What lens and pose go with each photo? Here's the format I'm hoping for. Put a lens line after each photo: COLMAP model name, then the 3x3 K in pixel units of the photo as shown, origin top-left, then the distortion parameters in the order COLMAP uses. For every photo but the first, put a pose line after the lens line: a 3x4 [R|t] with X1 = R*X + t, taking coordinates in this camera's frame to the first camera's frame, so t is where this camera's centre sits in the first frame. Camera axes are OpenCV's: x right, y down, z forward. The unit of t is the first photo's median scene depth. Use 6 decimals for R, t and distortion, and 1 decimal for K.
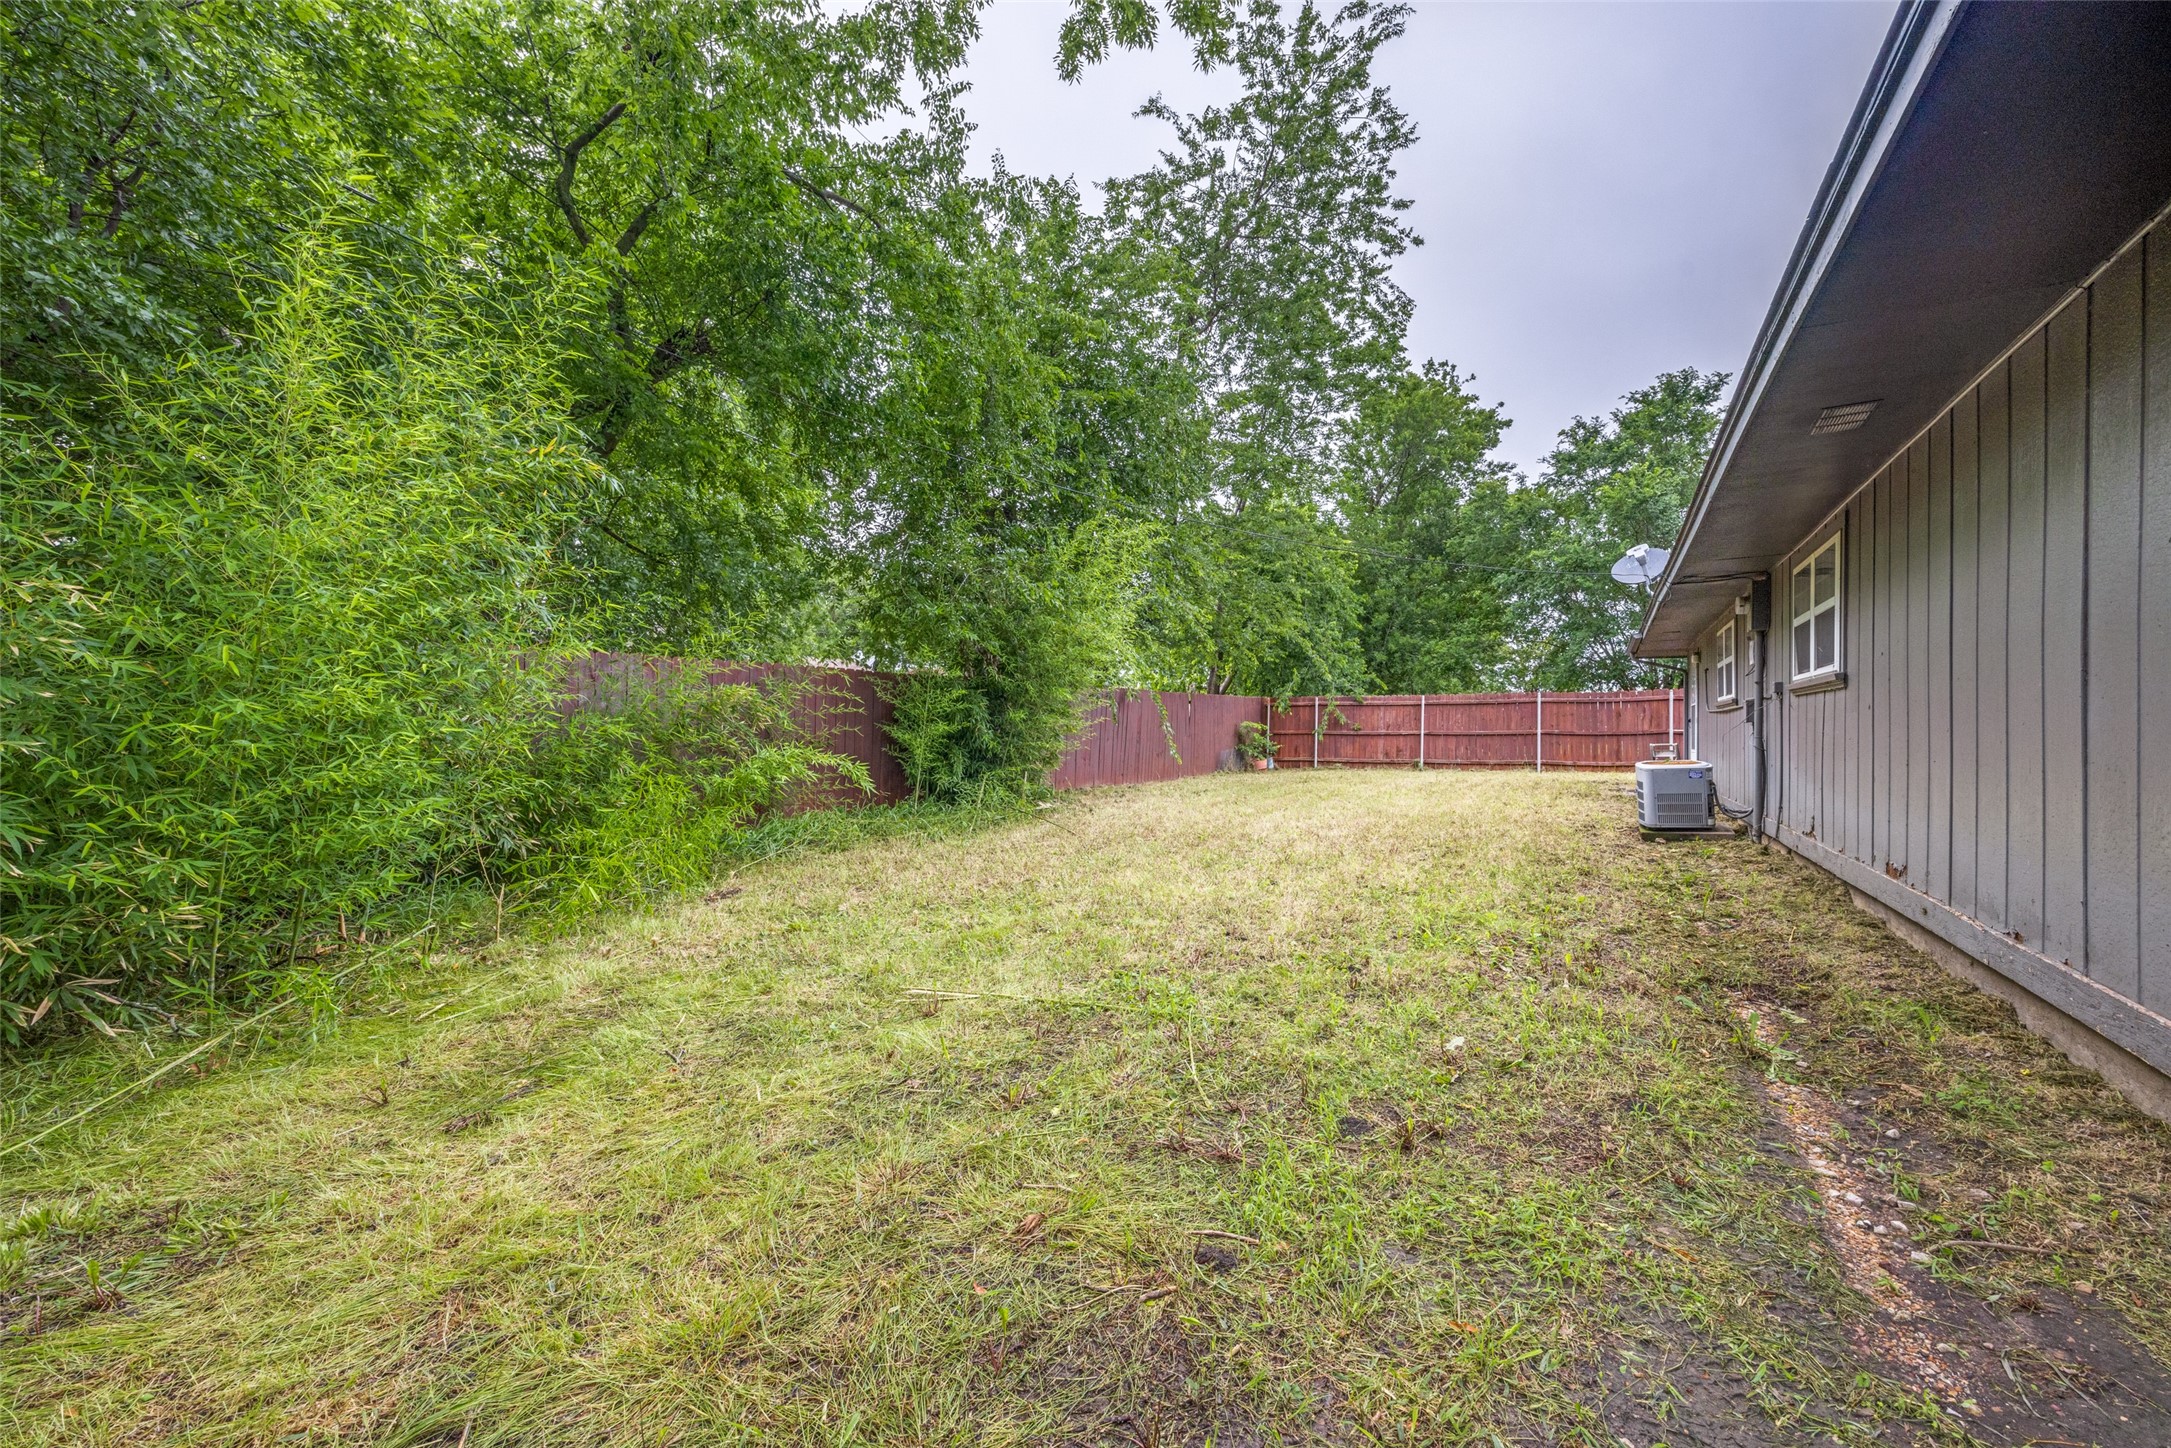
lens RADIAL K [[860.8, 0, 1091.1], [0, 860.8, 717.8], [0, 0, 1]] dist [-0.007546, 0.000511]
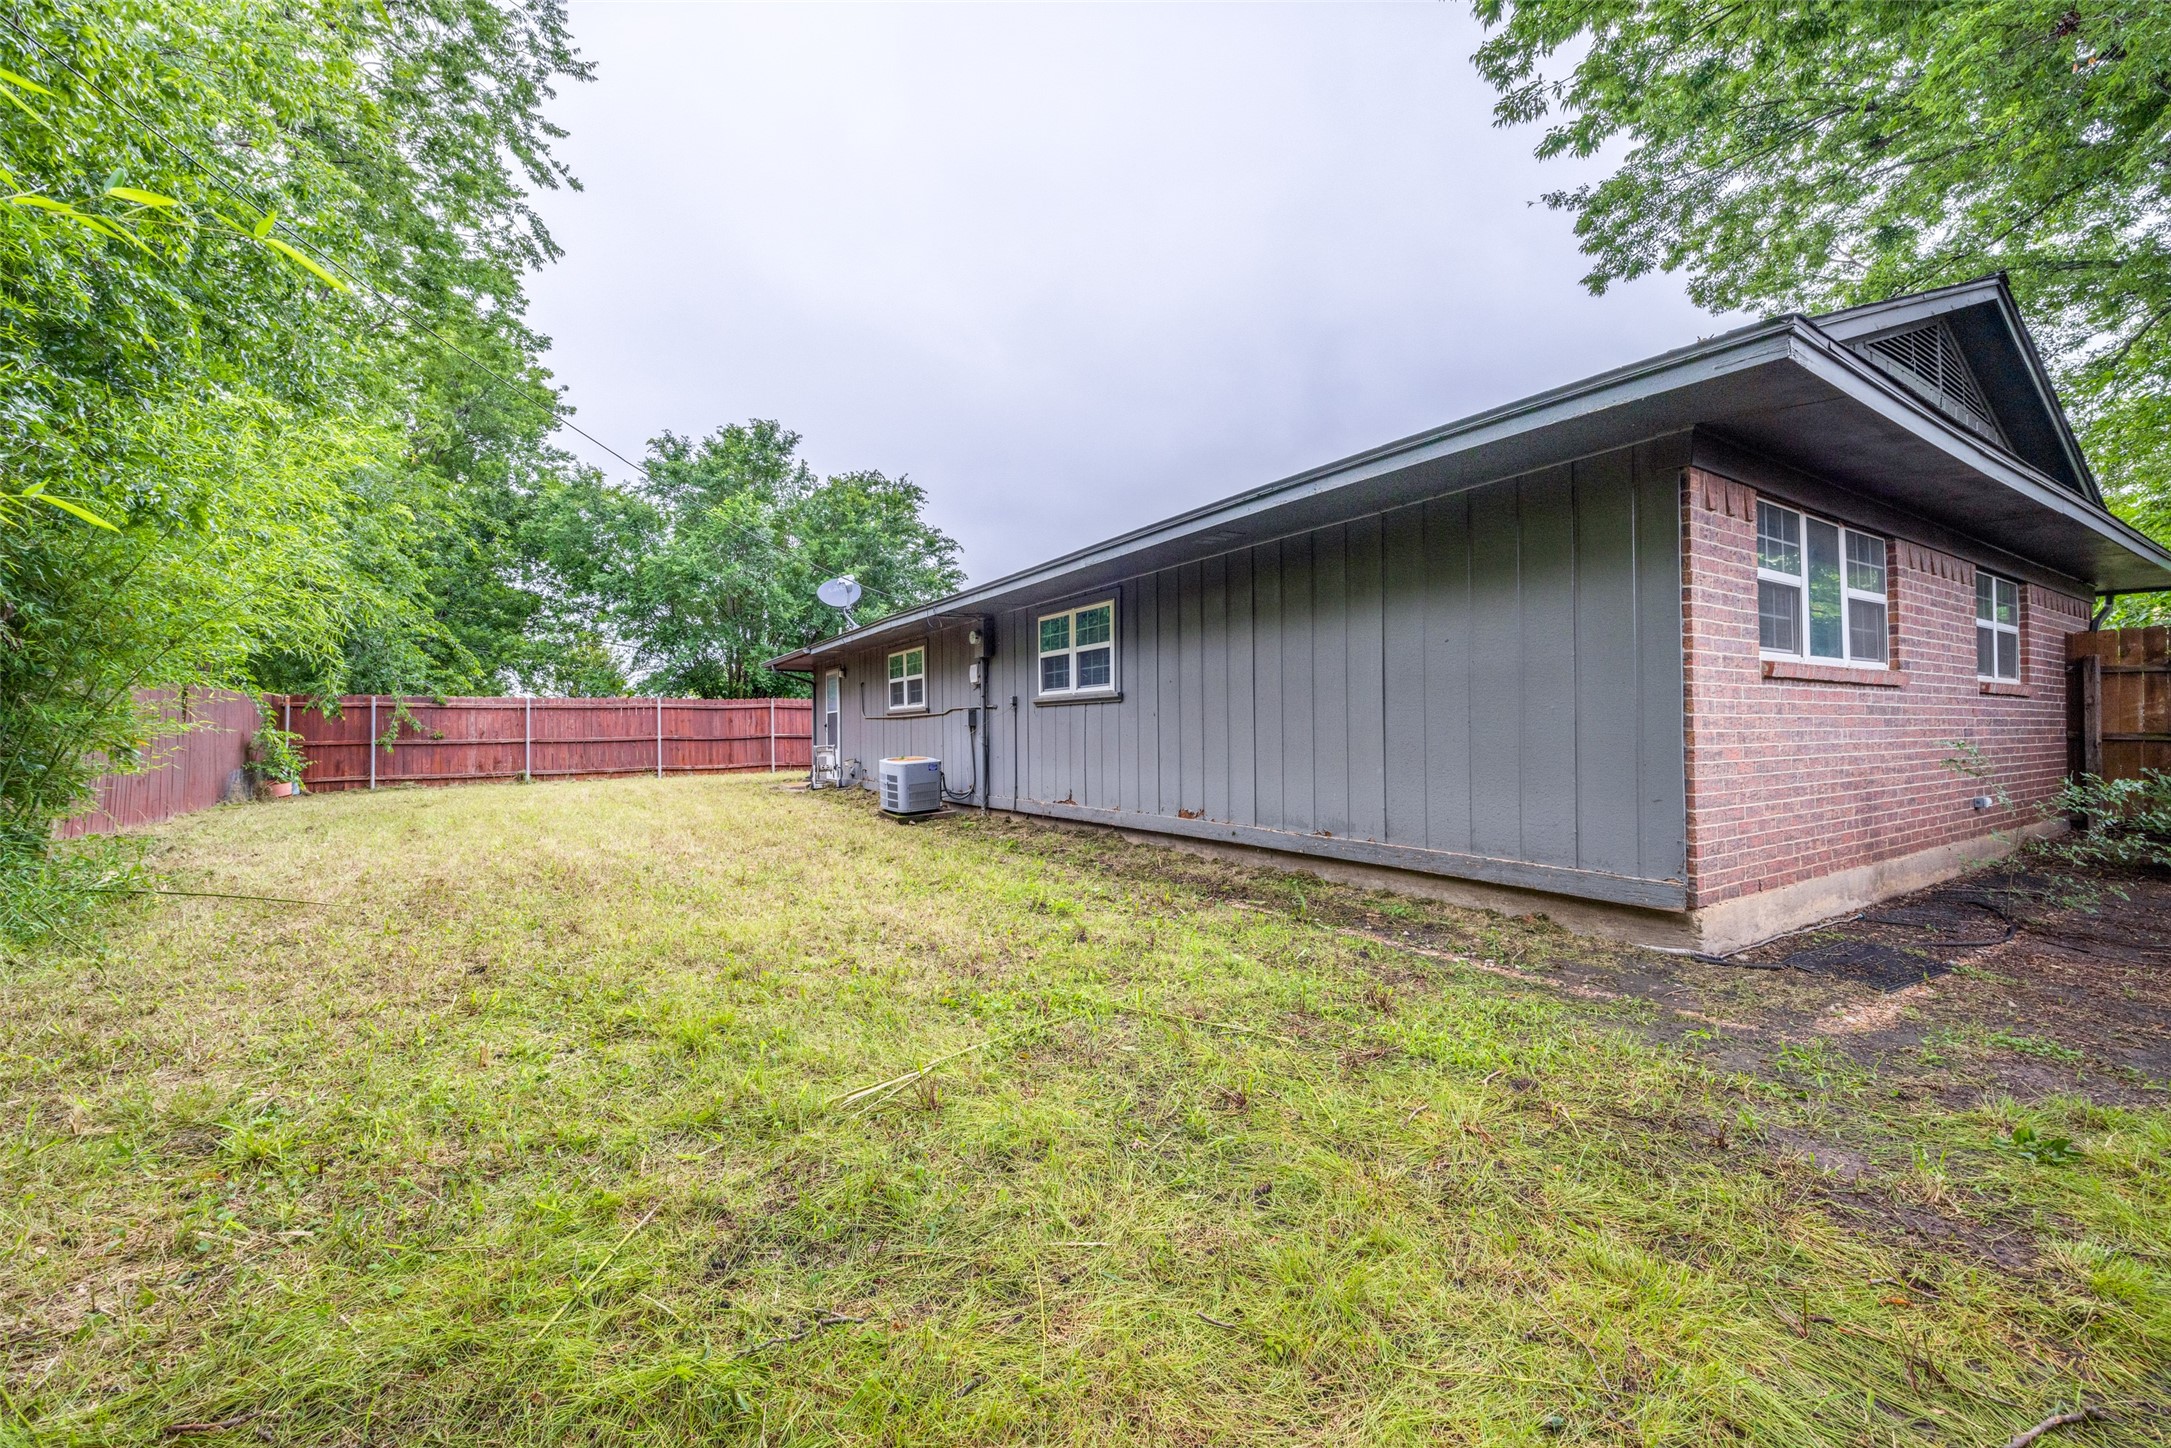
lens RADIAL K [[860.8, 0, 1092.2], [0, 860.8, 733.1], [0, 0, 1]] dist [-0.007546, 0.000511]
pose [[0.444916, -0.006745, 0.895547, -0.143401], [-0.000591, 0.999969, 0.007825, 0.002446], [-0.895572, -0.004011, 0.444898, 0.099262]]
